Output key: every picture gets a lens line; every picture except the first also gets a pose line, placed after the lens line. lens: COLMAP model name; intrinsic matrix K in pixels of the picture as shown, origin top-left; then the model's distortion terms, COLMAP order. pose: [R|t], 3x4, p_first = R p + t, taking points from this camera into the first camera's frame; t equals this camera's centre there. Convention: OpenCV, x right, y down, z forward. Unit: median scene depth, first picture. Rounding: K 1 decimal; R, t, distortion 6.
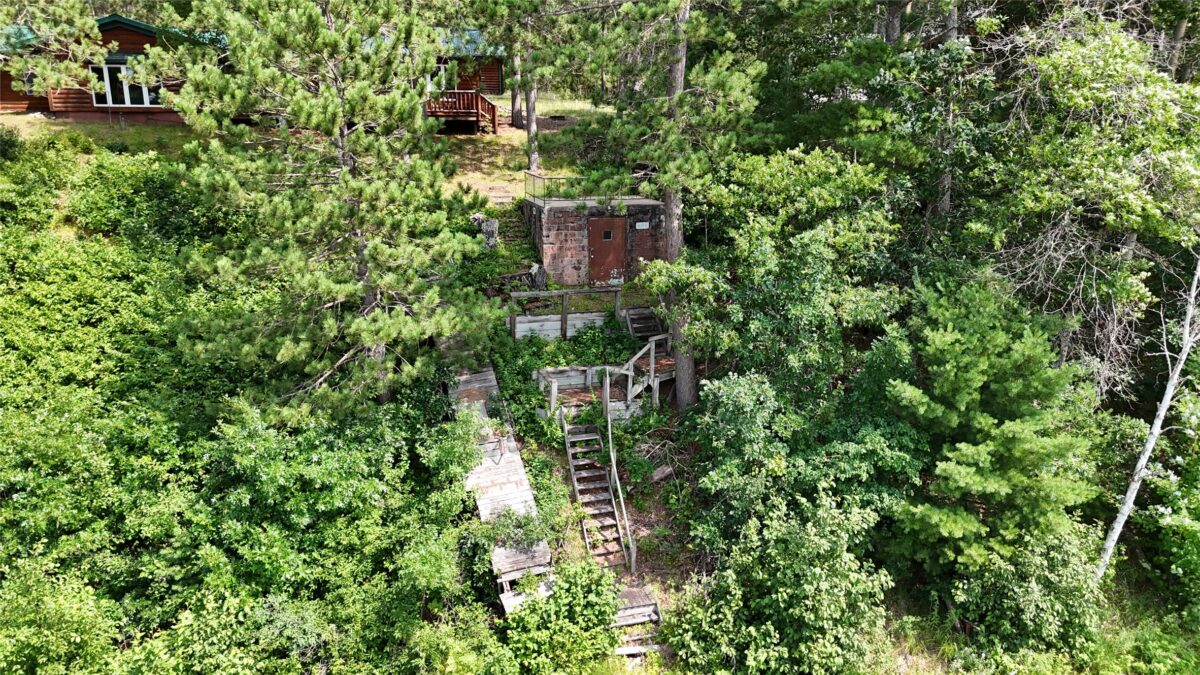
lens RADIAL K [[873.0, 0, 603.4], [0, 873.0, 339.6], [0, 0, 1]] dist [0.080993, -0.073414]
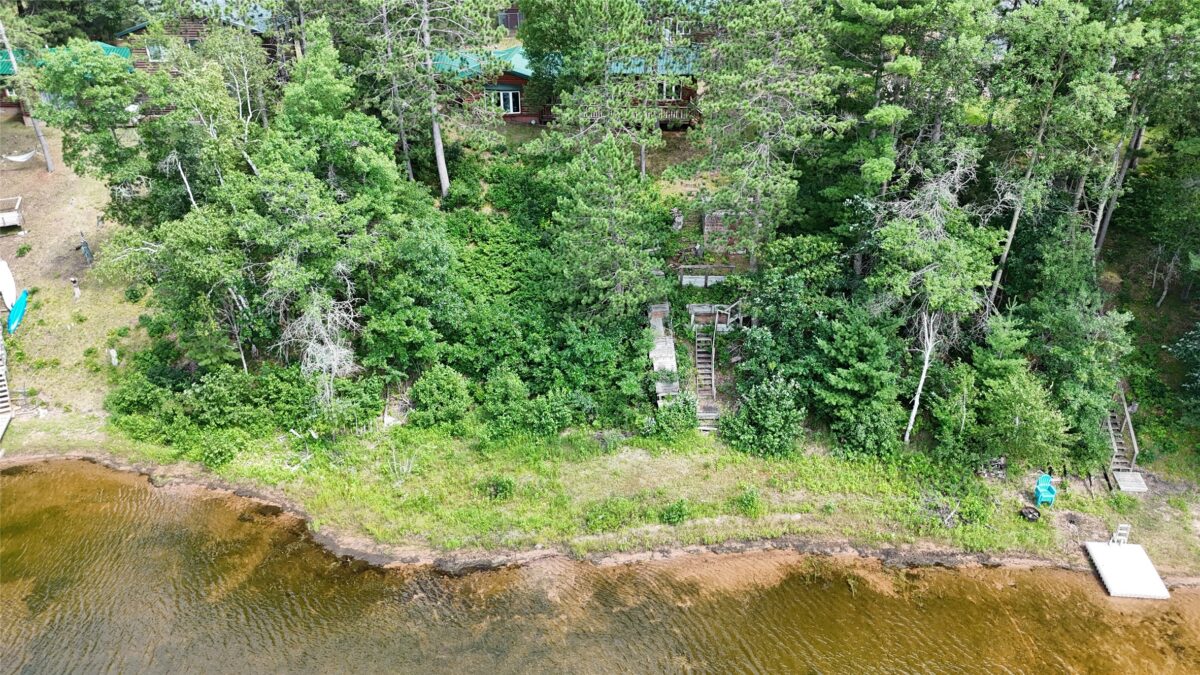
lens RADIAL K [[873.0, 0, 603.9], [0, 873.0, 323.5], [0, 0, 1]] dist [0.080993, -0.073414]
pose [[0.958692, 0.123426, -0.256272, 0.334245], [-0.063205, 0.970865, 0.231142, -0.476558], [0.277334, -0.205396, 0.938562, -1.306495]]
